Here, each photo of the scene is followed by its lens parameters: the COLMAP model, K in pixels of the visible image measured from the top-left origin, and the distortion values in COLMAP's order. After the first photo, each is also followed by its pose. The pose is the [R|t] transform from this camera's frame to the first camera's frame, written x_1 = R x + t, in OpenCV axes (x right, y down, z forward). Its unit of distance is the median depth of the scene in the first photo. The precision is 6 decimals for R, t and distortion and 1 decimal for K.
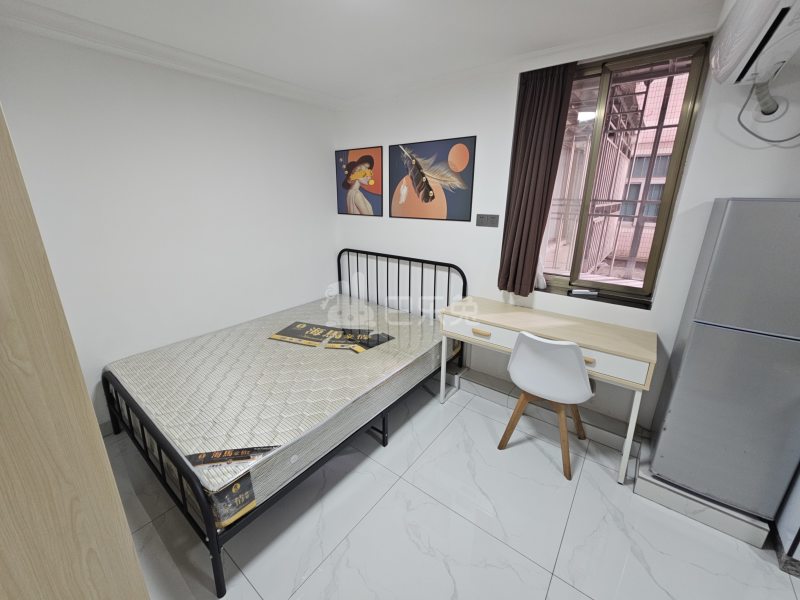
lens RADIAL K [[324.9, 0, 395.3], [0, 324.9, 291.5], [0, 0, 1]] dist [-0.000497, -0.003281]
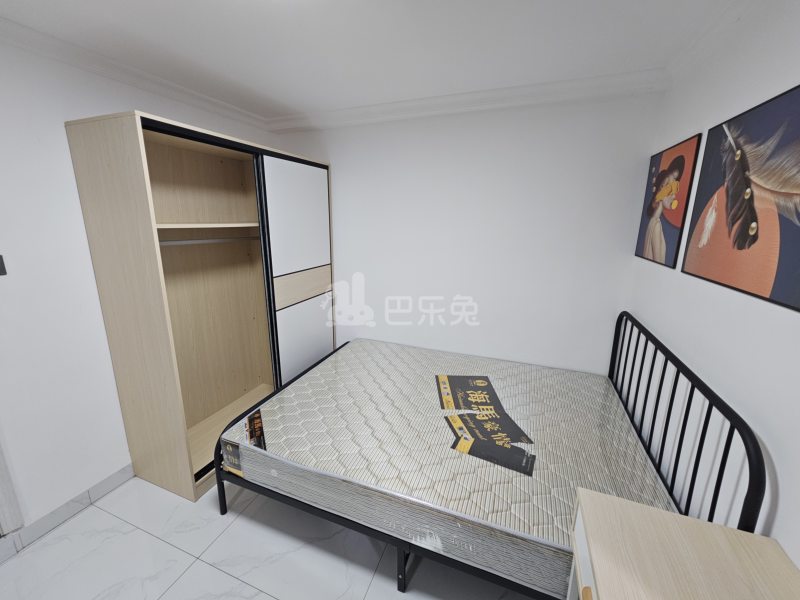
lens RADIAL K [[324.9, 0, 395.3], [0, 324.9, 291.5], [0, 0, 1]] dist [-0.000497, -0.003281]
pose [[0.289788, 0.208586, -0.934085, 0.383158], [-0.278162, 0.952190, 0.126332, -0.164897], [0.915778, 0.223217, 0.333954, 0.512083]]
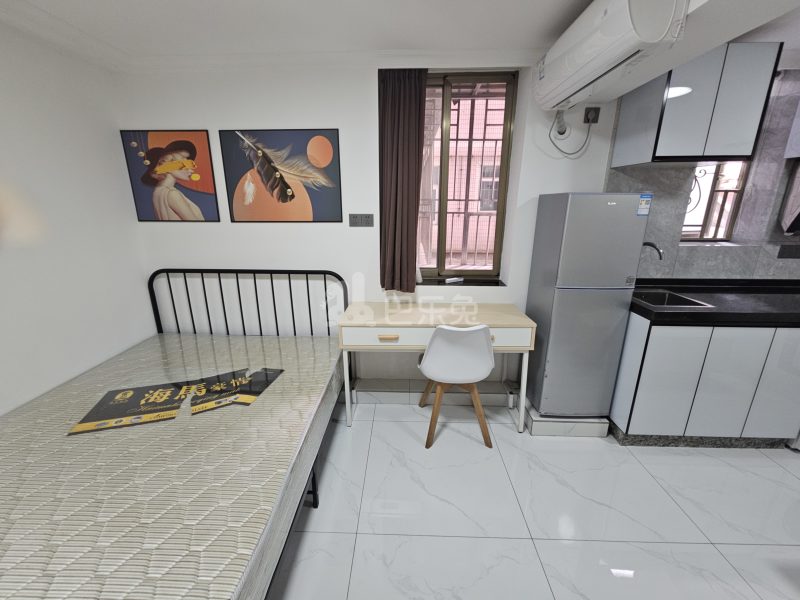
lens RADIAL K [[324.9, 0, 395.3], [0, 324.9, 291.5], [0, 0, 1]] dist [-0.000497, -0.003281]
pose [[0.810872, -0.160842, 0.562687, -0.193941], [0.169817, 0.984789, 0.036780, -0.030346], [-0.560044, 0.065730, 0.825851, 0.167114]]
